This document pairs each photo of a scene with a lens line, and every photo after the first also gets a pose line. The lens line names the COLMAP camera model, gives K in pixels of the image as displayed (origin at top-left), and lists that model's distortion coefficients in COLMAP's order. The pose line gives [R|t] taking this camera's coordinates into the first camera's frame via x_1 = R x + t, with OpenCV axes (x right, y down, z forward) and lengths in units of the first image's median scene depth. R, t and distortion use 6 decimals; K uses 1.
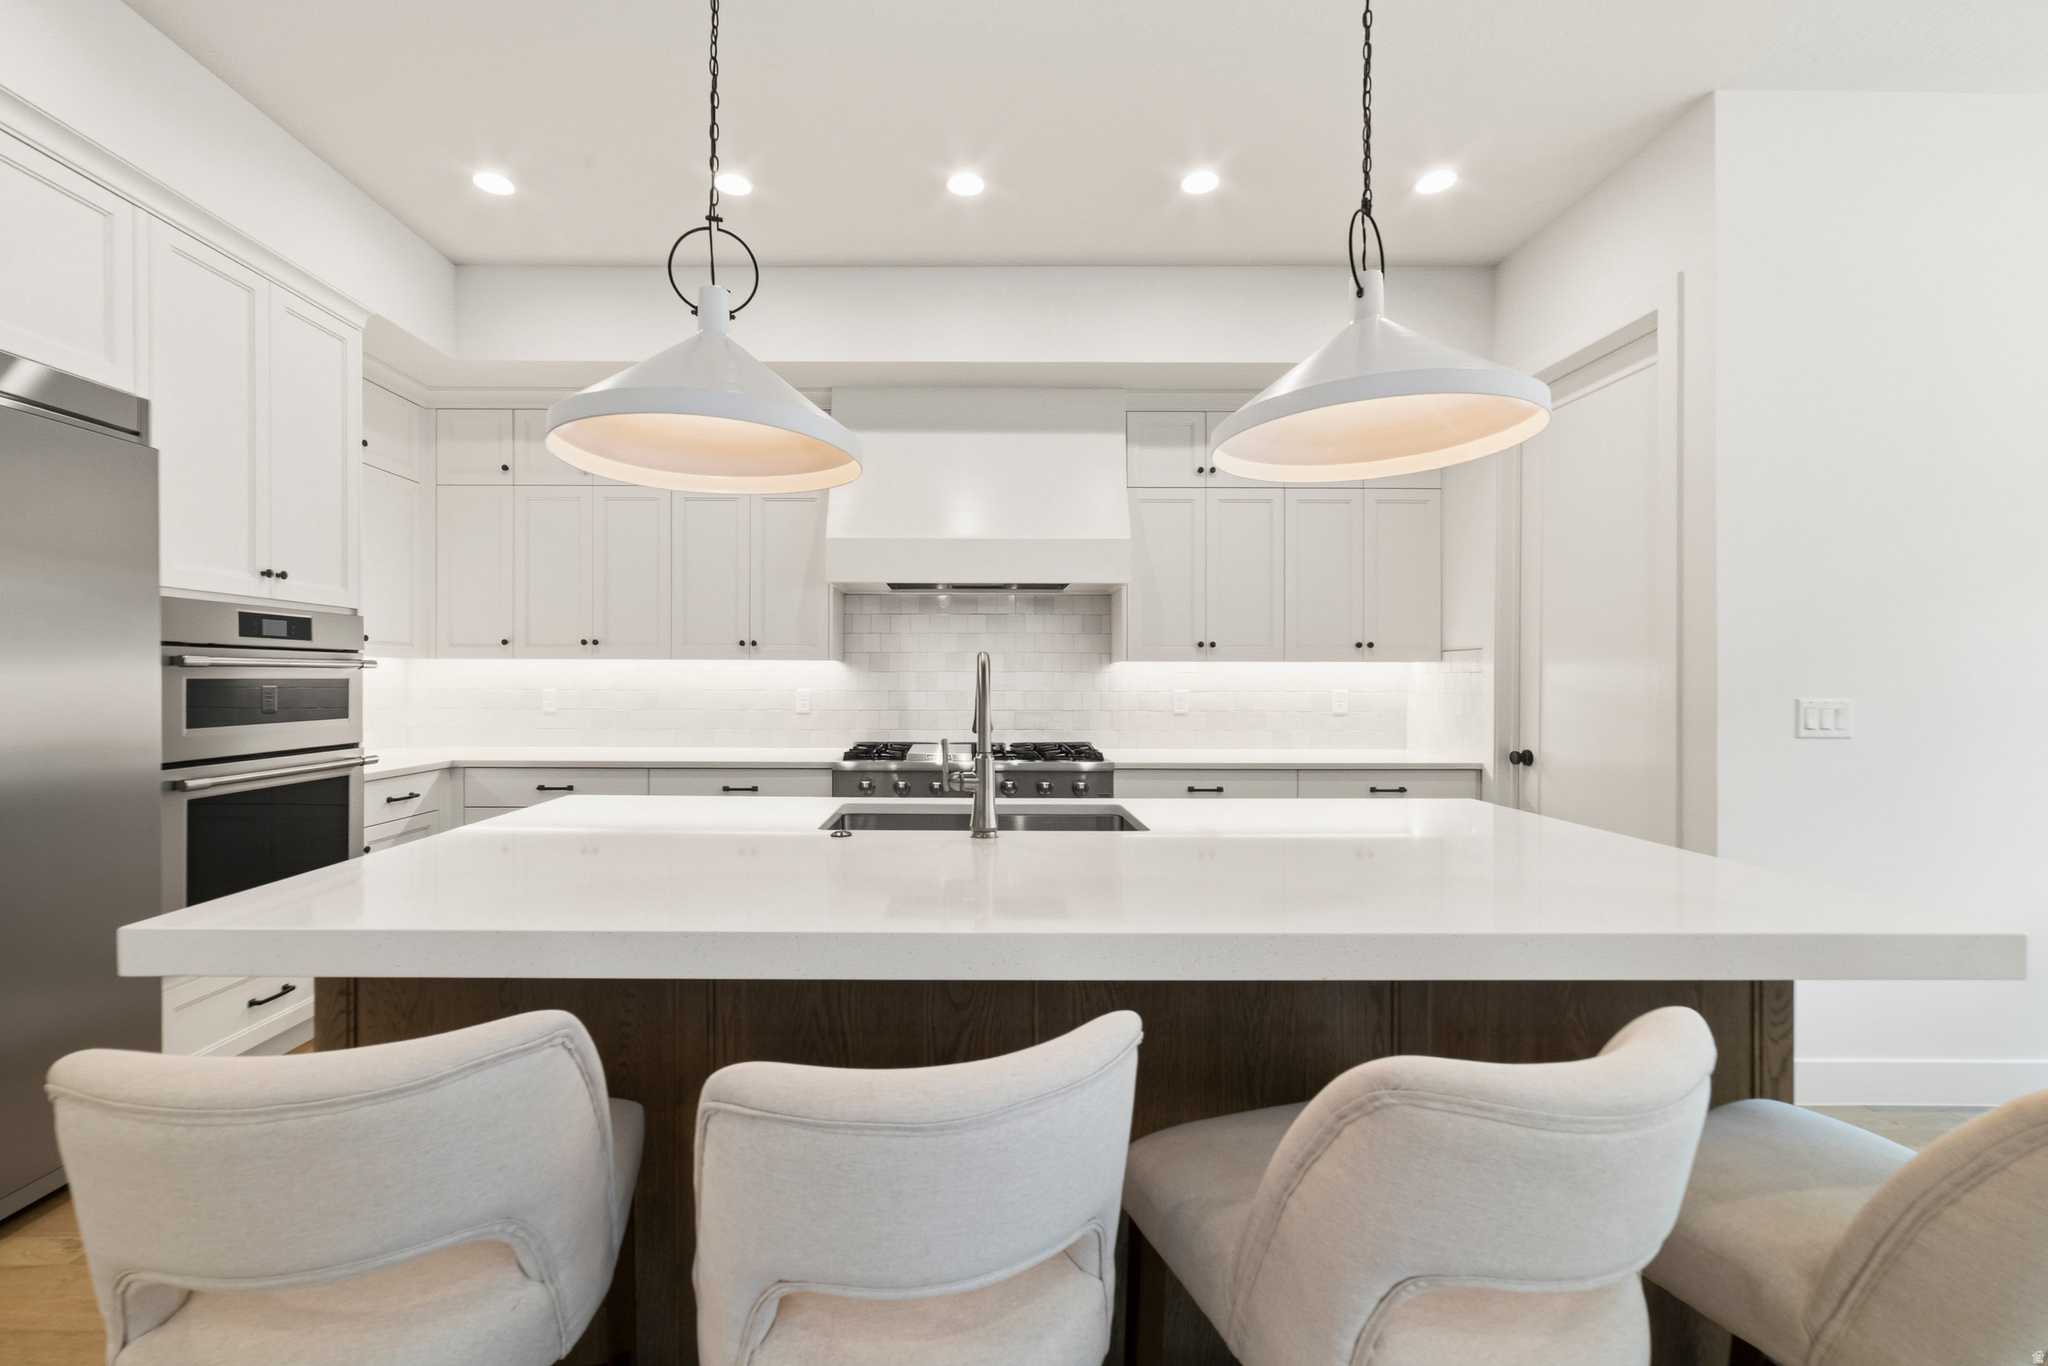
lens RADIAL K [[796.0, 0, 1026.4], [0, 796.0, 682.3], [0, 0, 1]] dist [-0.002444, 0.001609]
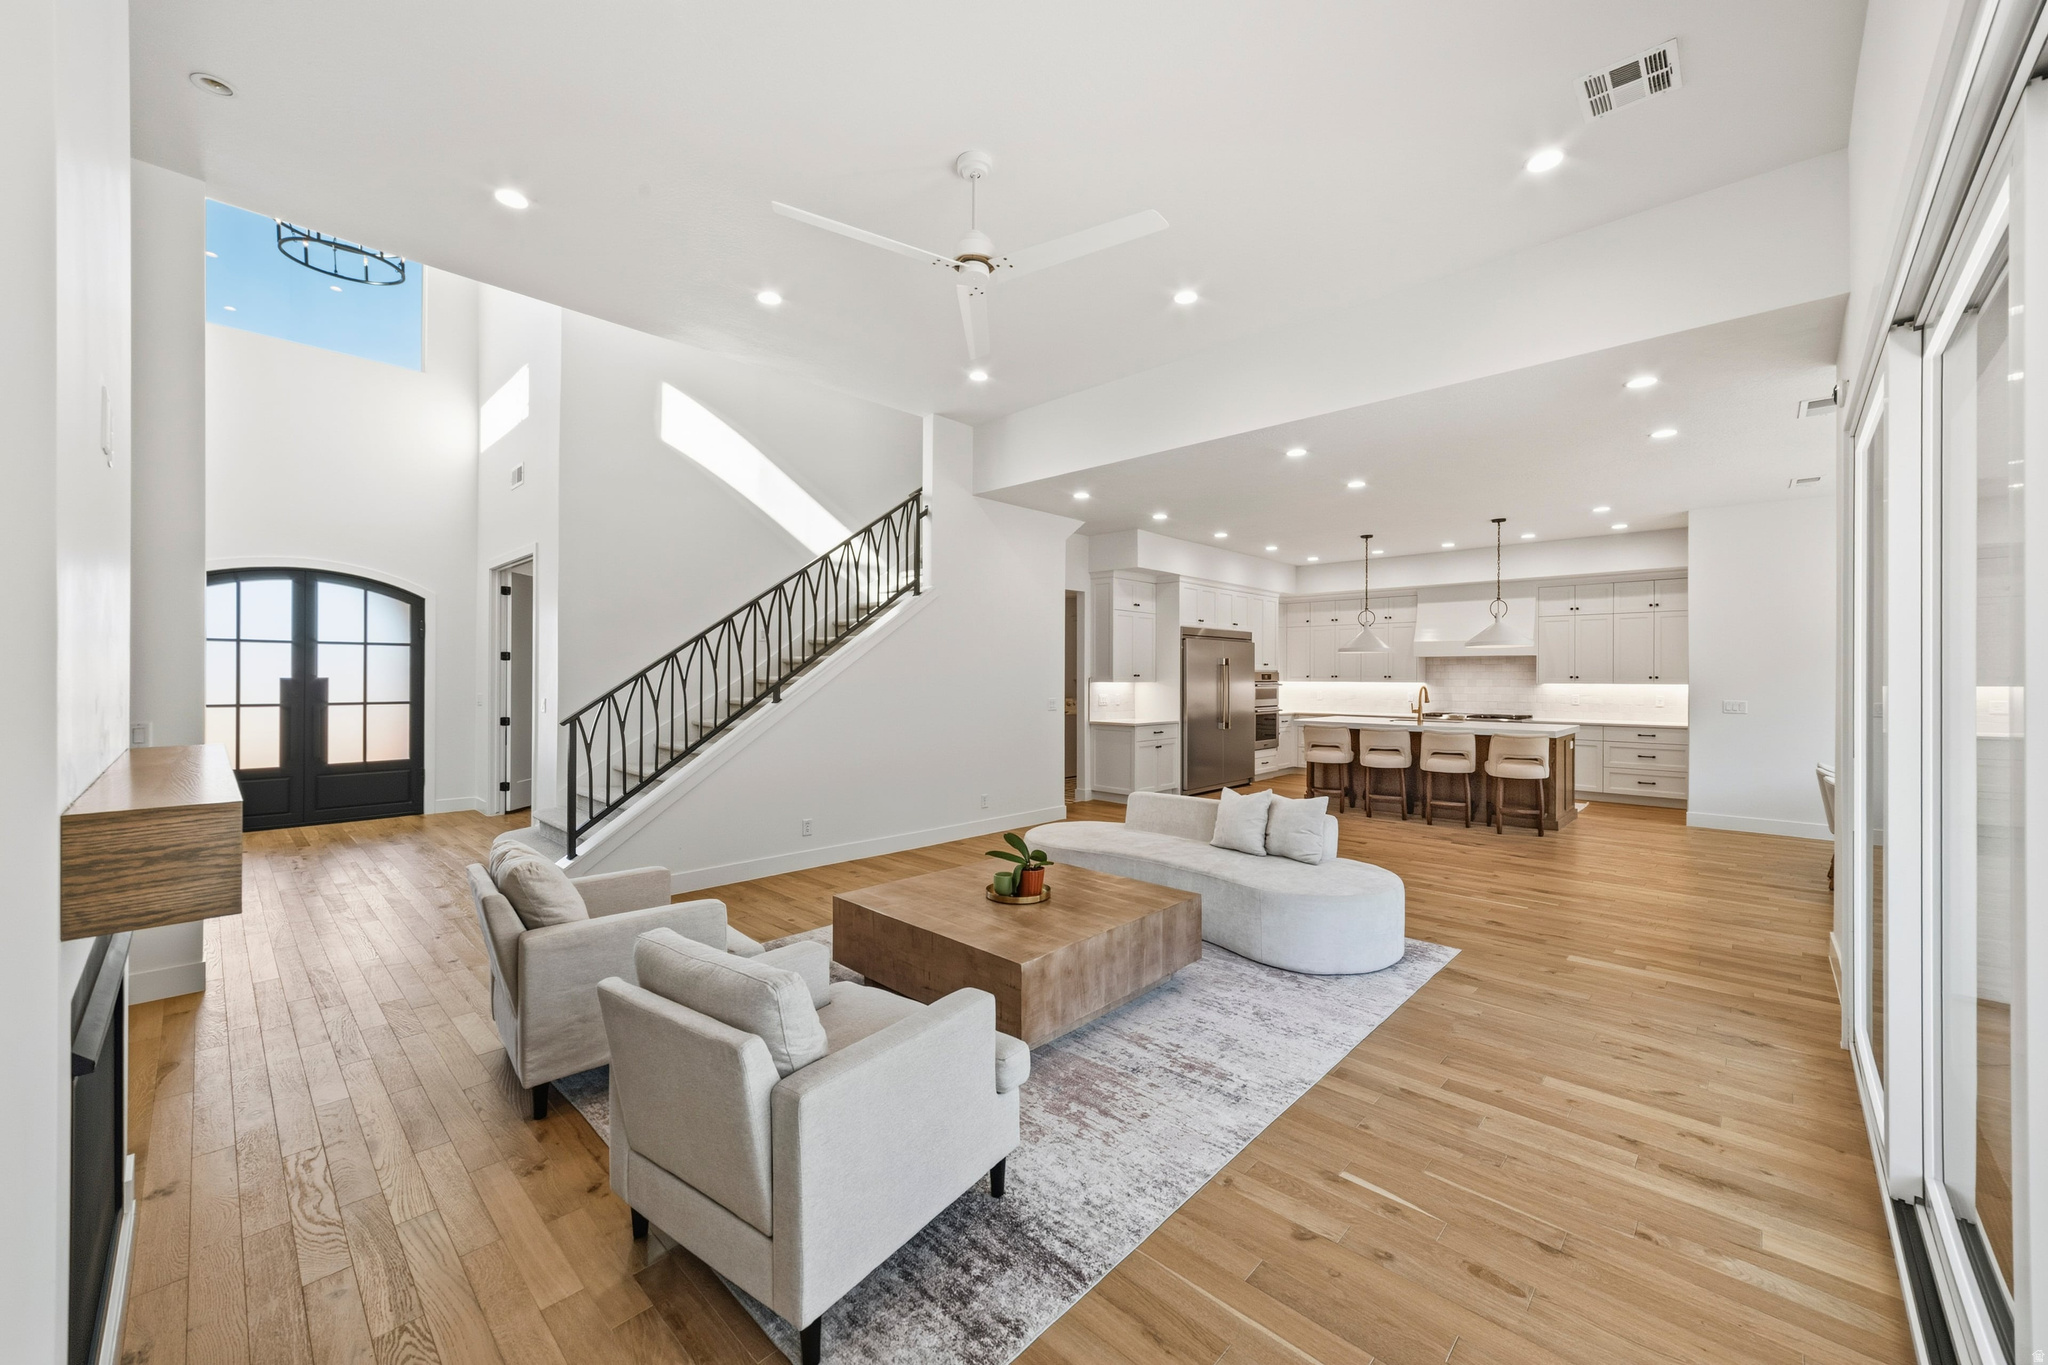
lens RADIAL K [[796.0, 0, 1008.4], [0, 796.0, 673.5], [0, 0, 1]] dist [-0.002444, 0.001609]
pose [[0.709586, -0.005704, -0.704596, 0.734593], [-0.000299, 0.999965, -0.008396, -0.036794], [0.704619, 0.006169, 0.709559, -2.096603]]
